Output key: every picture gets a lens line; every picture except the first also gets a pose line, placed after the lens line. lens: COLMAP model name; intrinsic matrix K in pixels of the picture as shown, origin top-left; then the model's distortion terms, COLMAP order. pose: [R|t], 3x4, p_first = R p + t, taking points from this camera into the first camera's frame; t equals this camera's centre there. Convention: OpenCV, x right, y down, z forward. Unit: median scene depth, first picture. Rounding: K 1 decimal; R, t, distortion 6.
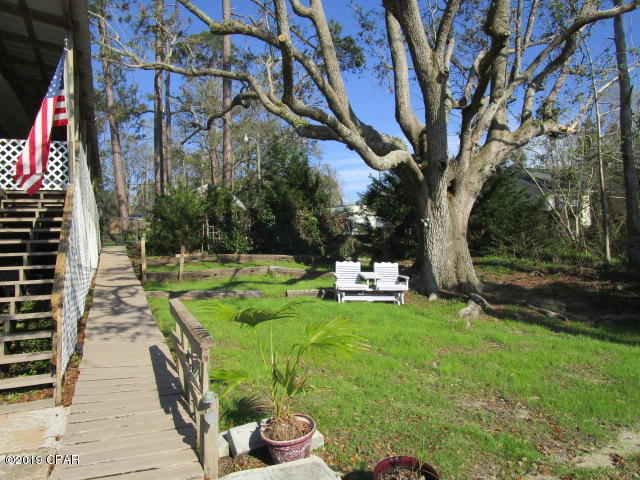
lens RADIAL K [[462.6, 0, 319.5], [0, 462.6, 234.4], [0, 0, 1]] dist [-0.029089, 0.008130]
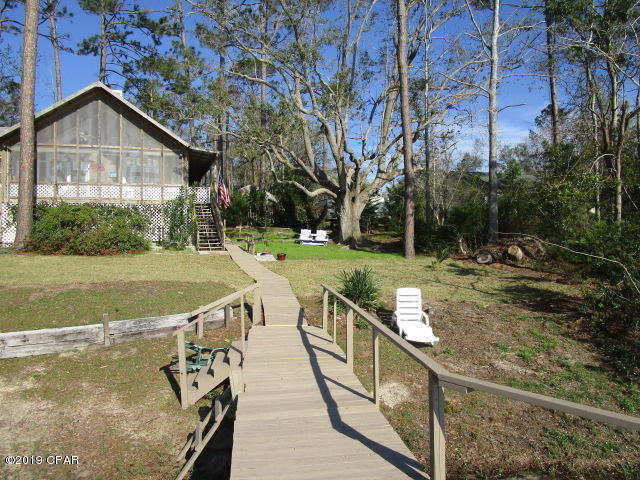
lens RADIAL K [[471.0, 0, 321.2], [0, 471.0, 238.9], [0, 0, 1]] dist [-0.034987, 0.014844]
pose [[0.996526, 0.026040, -0.079104, 0.245268], [-0.022362, 0.998643, 0.047031, -0.009163], [0.080221, -0.045098, 0.995756, -1.104892]]
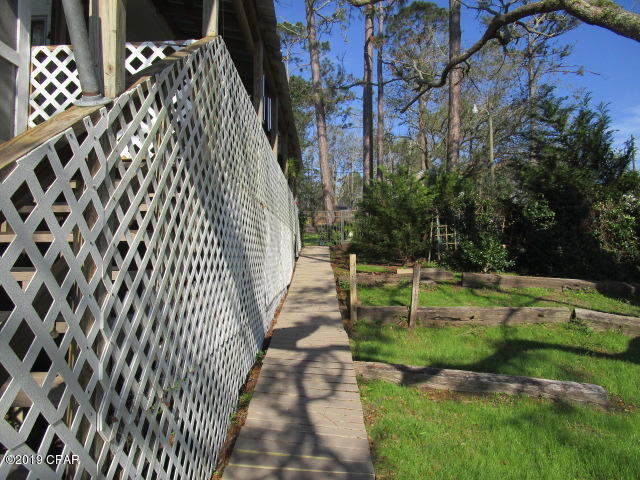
lens RADIAL K [[461.7, 0, 321.5], [0, 461.7, 244.8], [0, 0, 1]] dist [-0.010293, -0.001959]
pose [[0.912755, 0.035945, -0.406922, -0.139492], [-0.018753, 0.998758, 0.046159, -0.020562], [0.408076, -0.034501, 0.912296, 0.345454]]
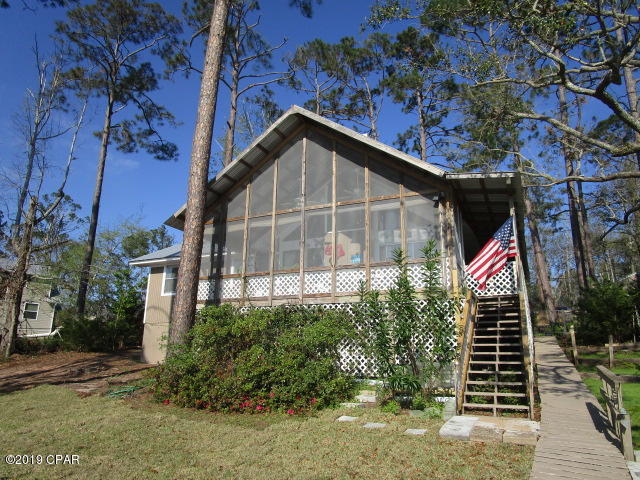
lens RADIAL K [[462.6, 0, 317.3], [0, 462.6, 236.1], [0, 0, 1]] dist [-0.029089, 0.008130]
pose [[0.651907, -0.148940, -0.743528, 0.082940], [0.000862, 0.980666, -0.195687, 0.004629], [0.758298, 0.126929, 0.639432, -0.230070]]
